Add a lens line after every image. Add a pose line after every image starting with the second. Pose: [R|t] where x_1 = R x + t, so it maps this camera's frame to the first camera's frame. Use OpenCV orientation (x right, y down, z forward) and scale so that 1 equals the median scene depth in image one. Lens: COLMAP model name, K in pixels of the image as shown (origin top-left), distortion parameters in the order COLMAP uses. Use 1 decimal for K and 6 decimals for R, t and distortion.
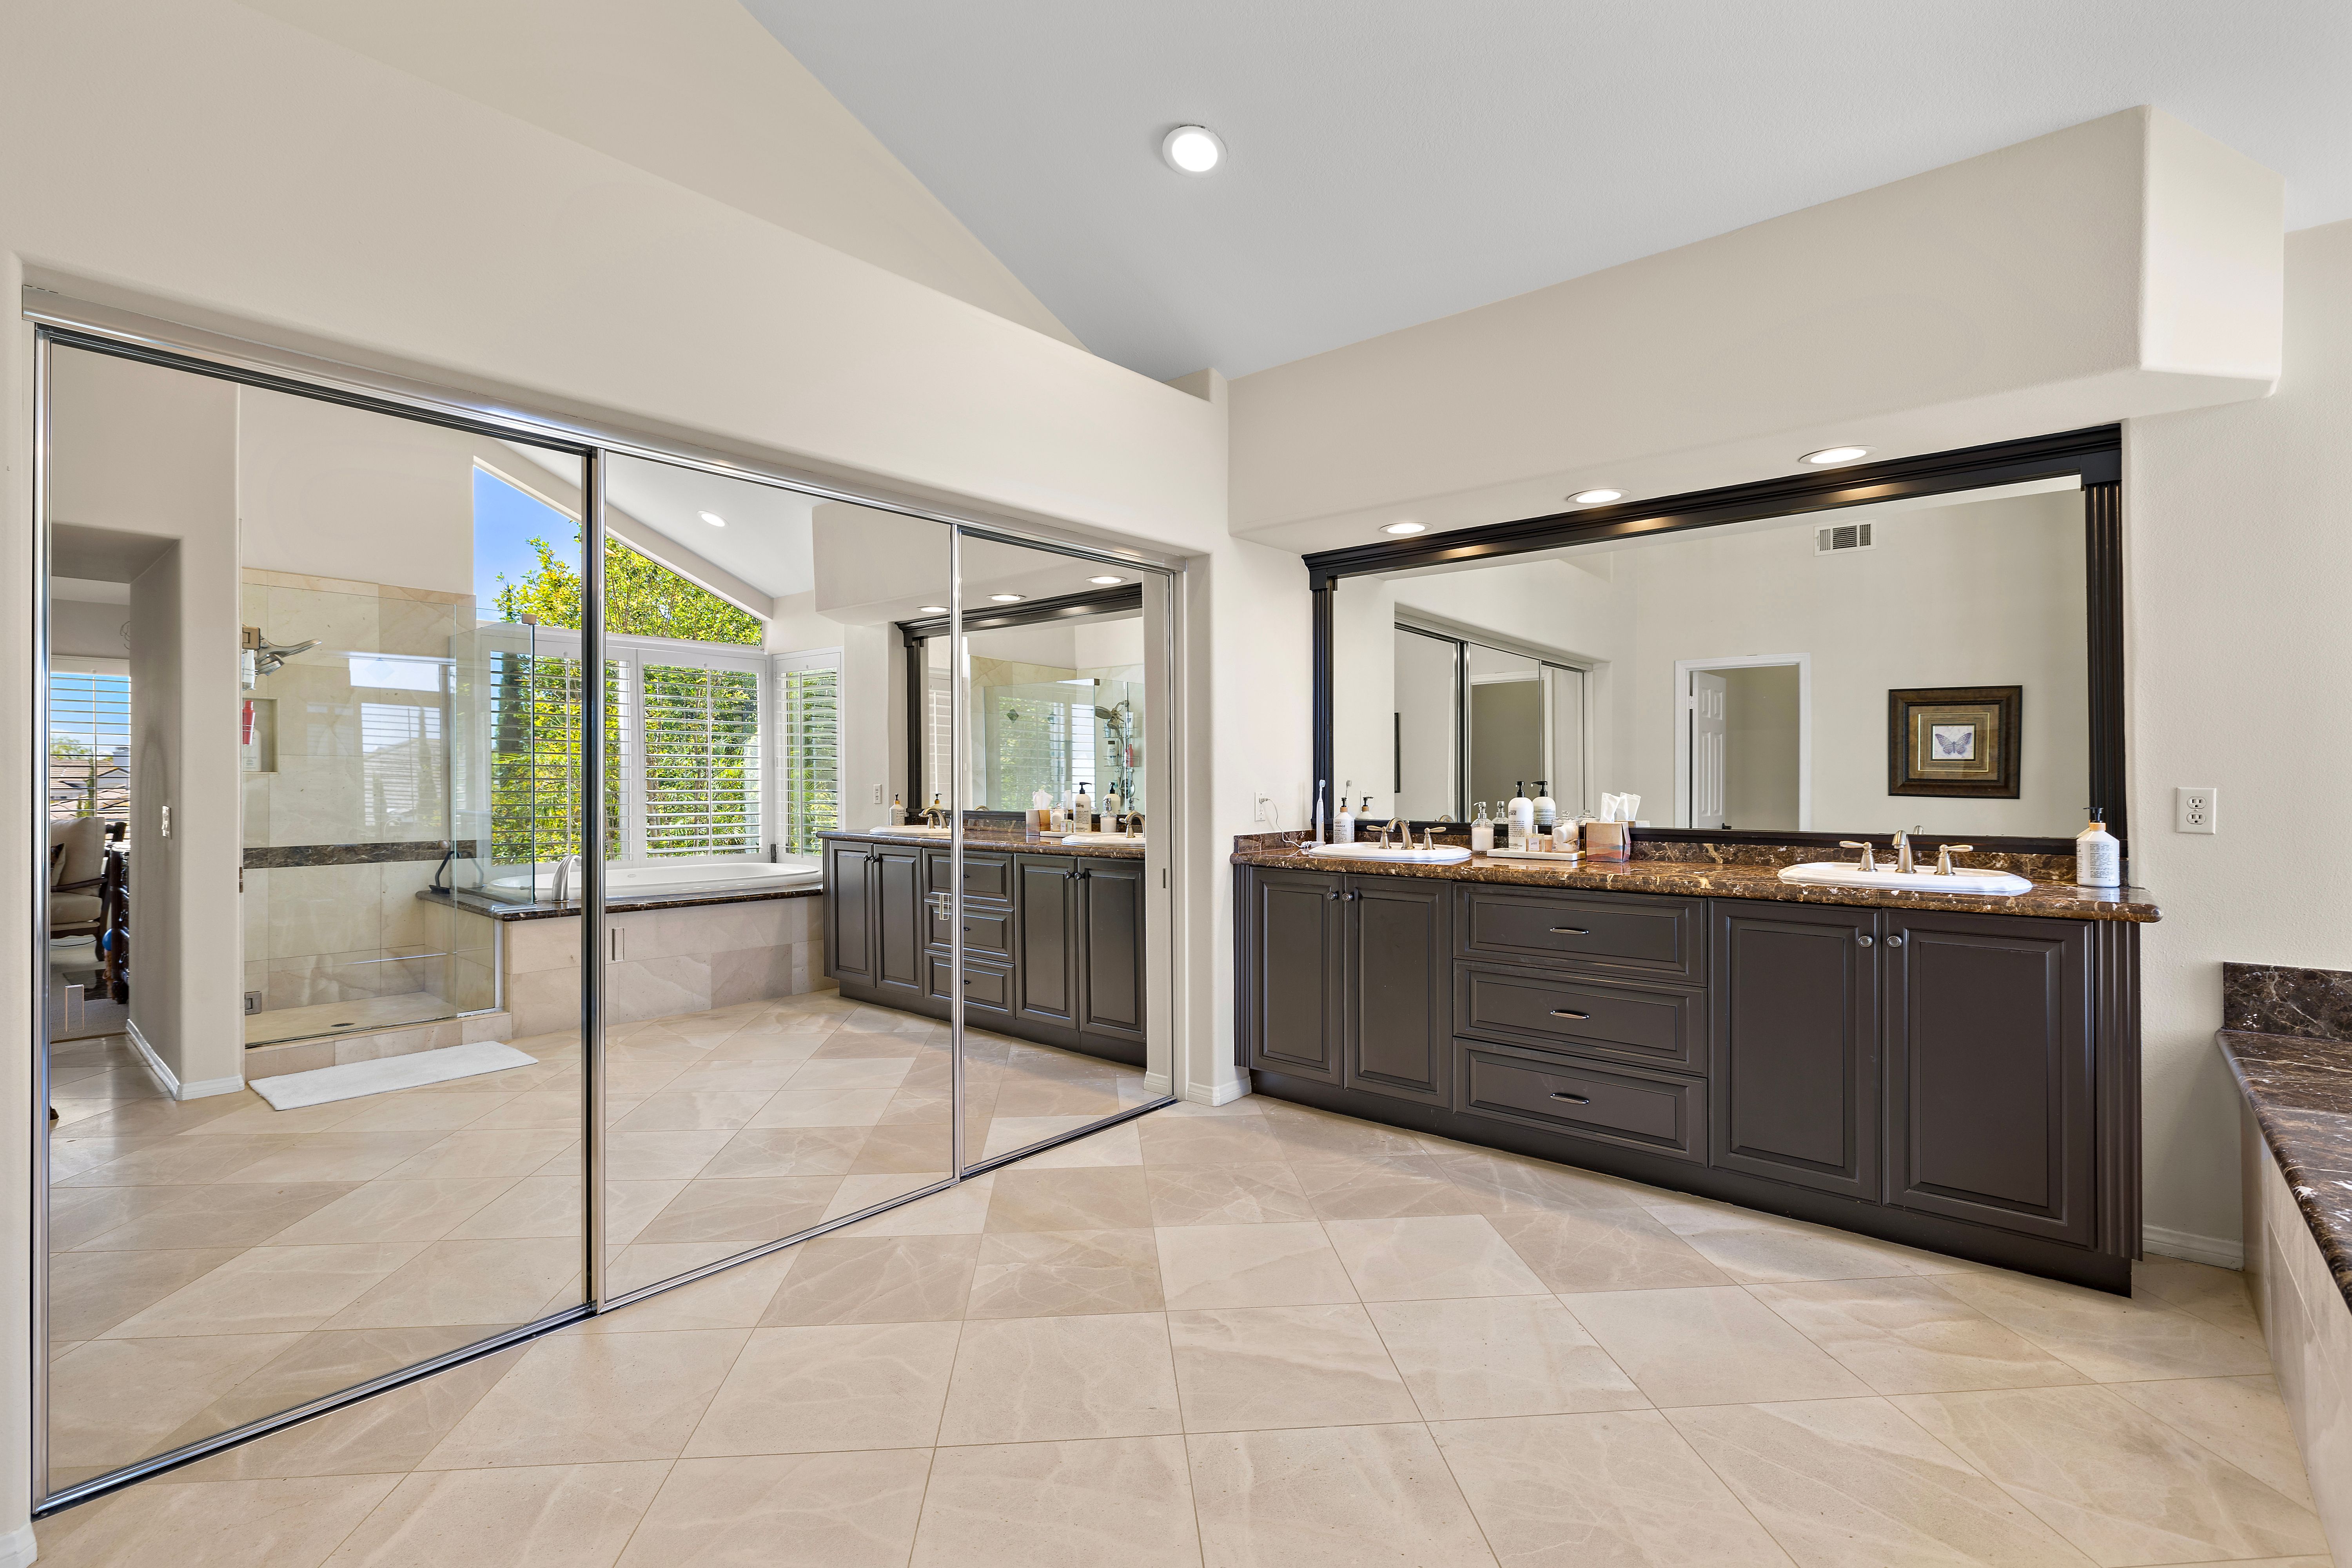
lens RADIAL K [[1077.3, 0, 1173.0], [0, 1077.3, 779.0], [0, 0, 1]] dist [0.002793, 0.000135]
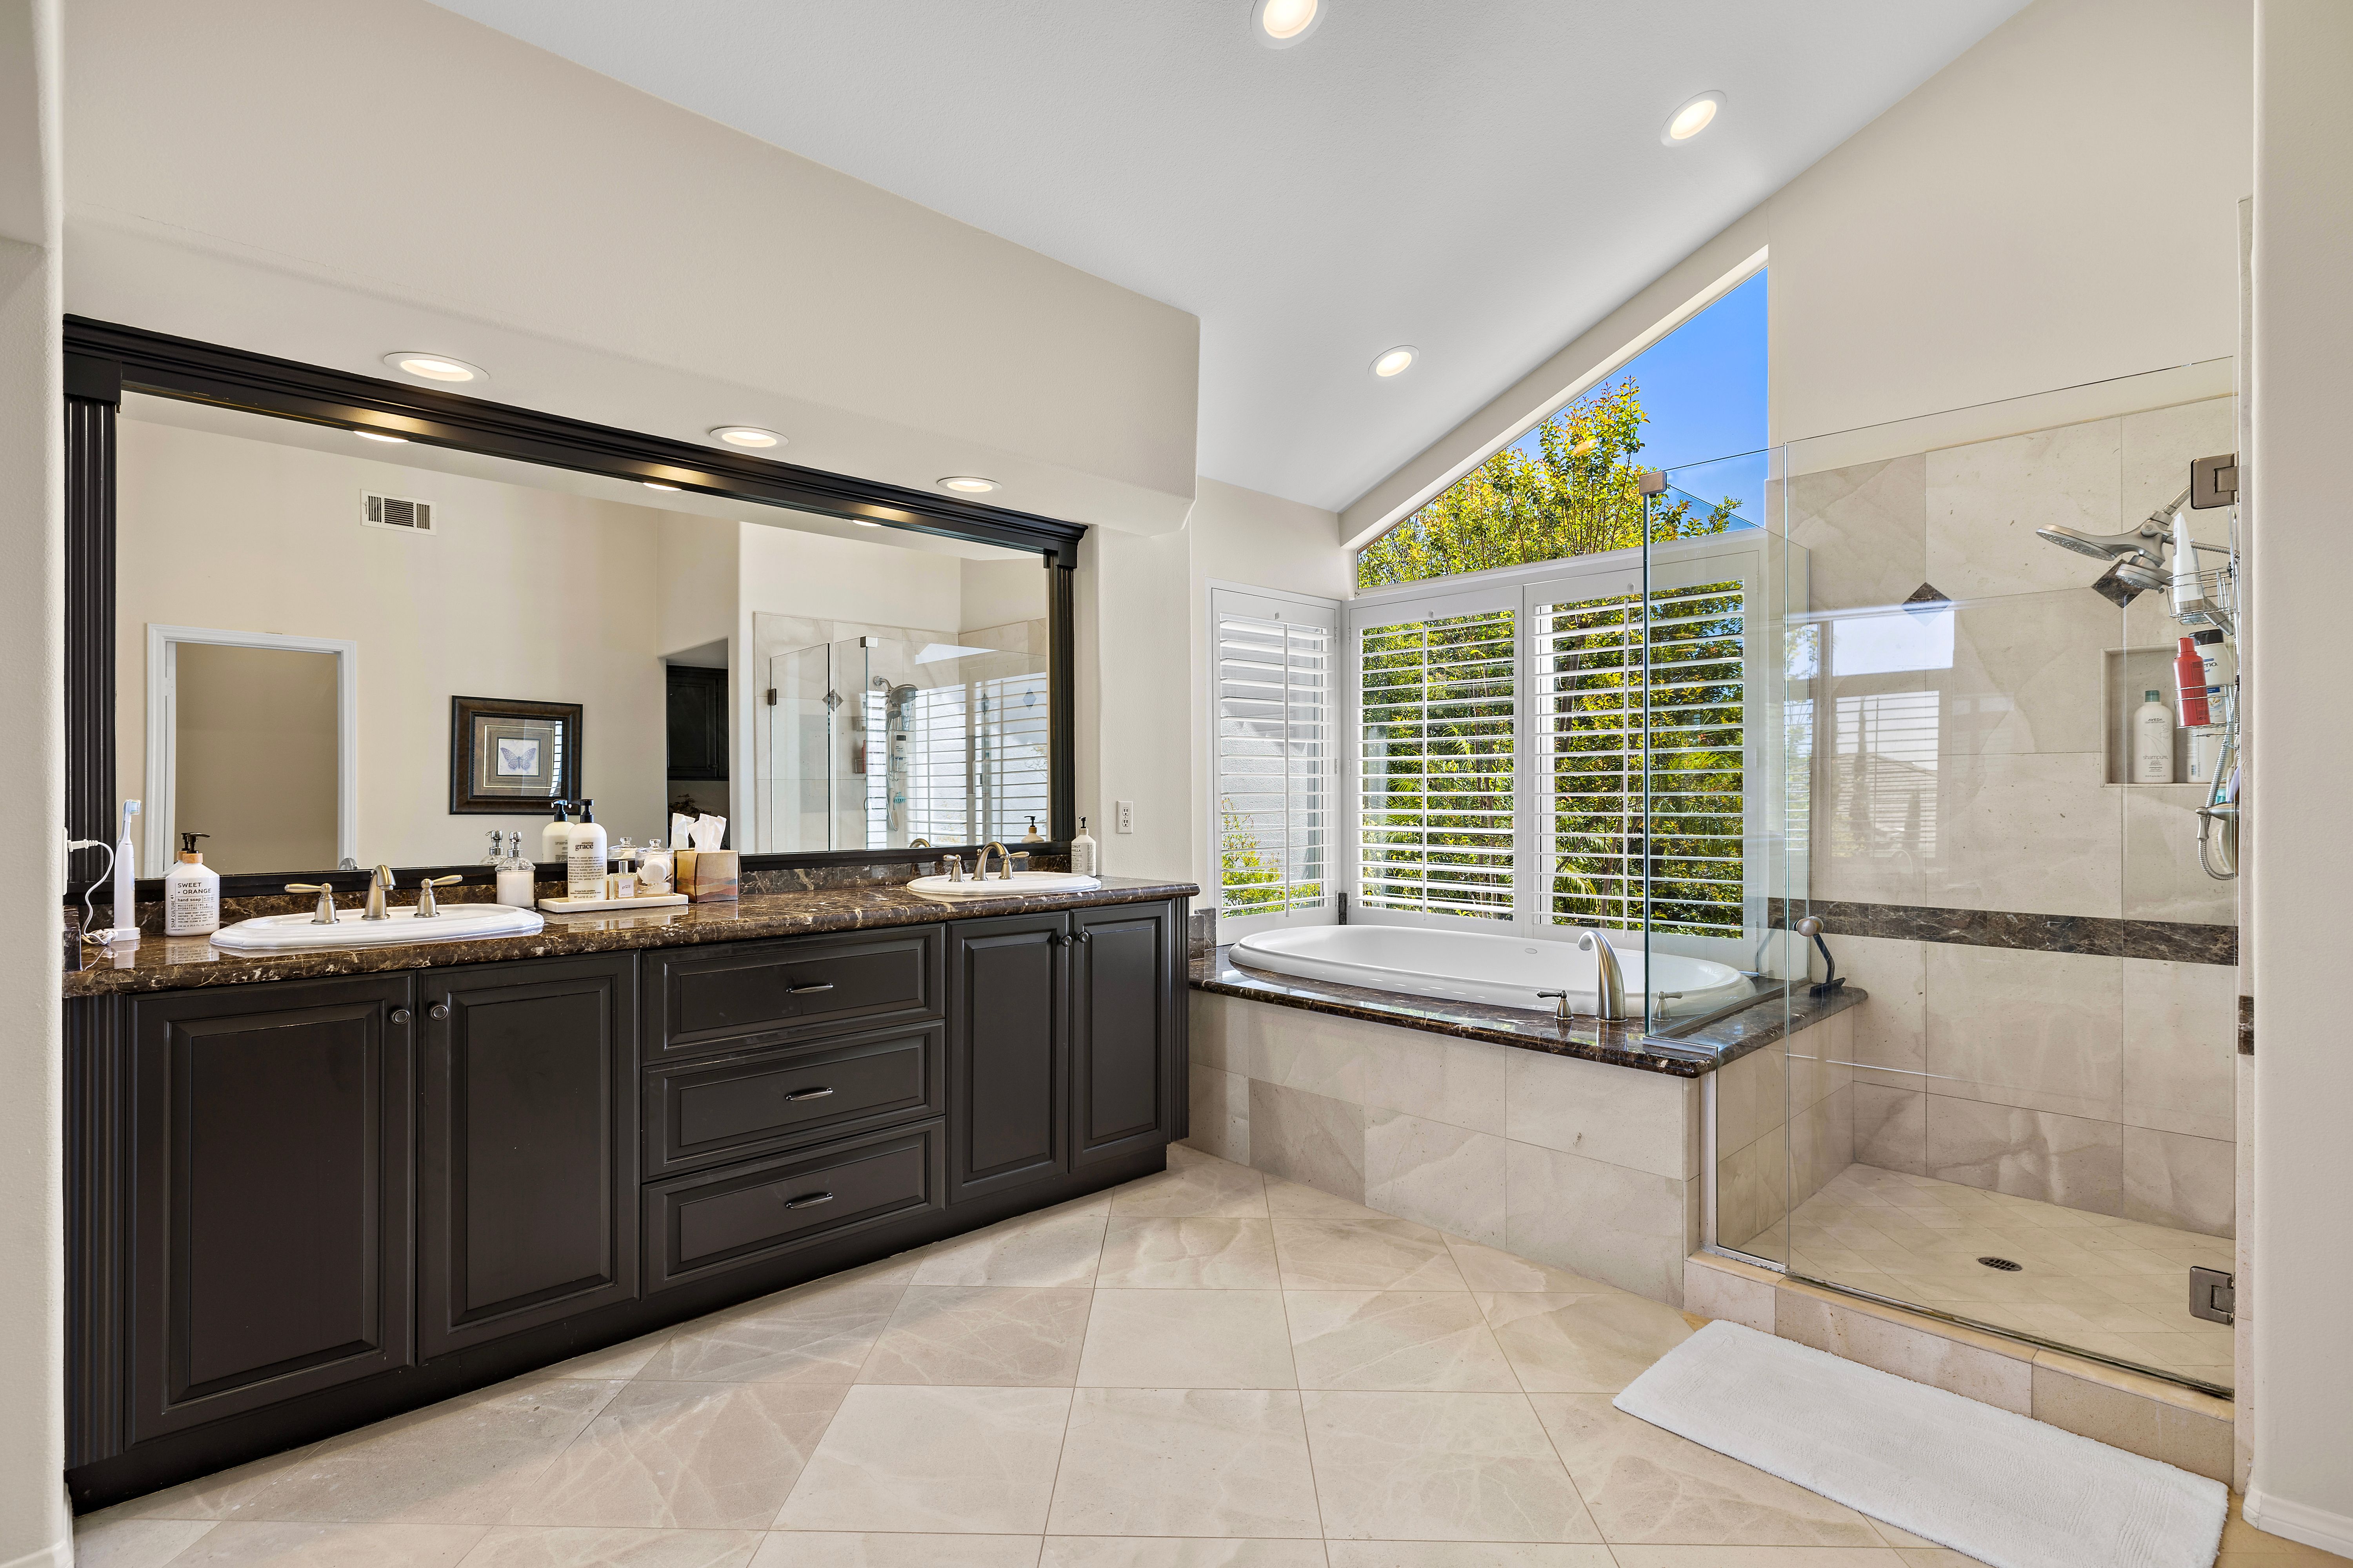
lens RADIAL K [[1136.1, 0, 1174.0], [0, 1136.1, 788.4], [0, 0, 1]] dist [-0.003293, 0.000597]
pose [[0.102392, 0.003701, 0.994737, -0.407561], [0.003407, 0.999986, -0.004071, -0.000850], [-0.994738, 0.003806, 0.102378, 0.610124]]
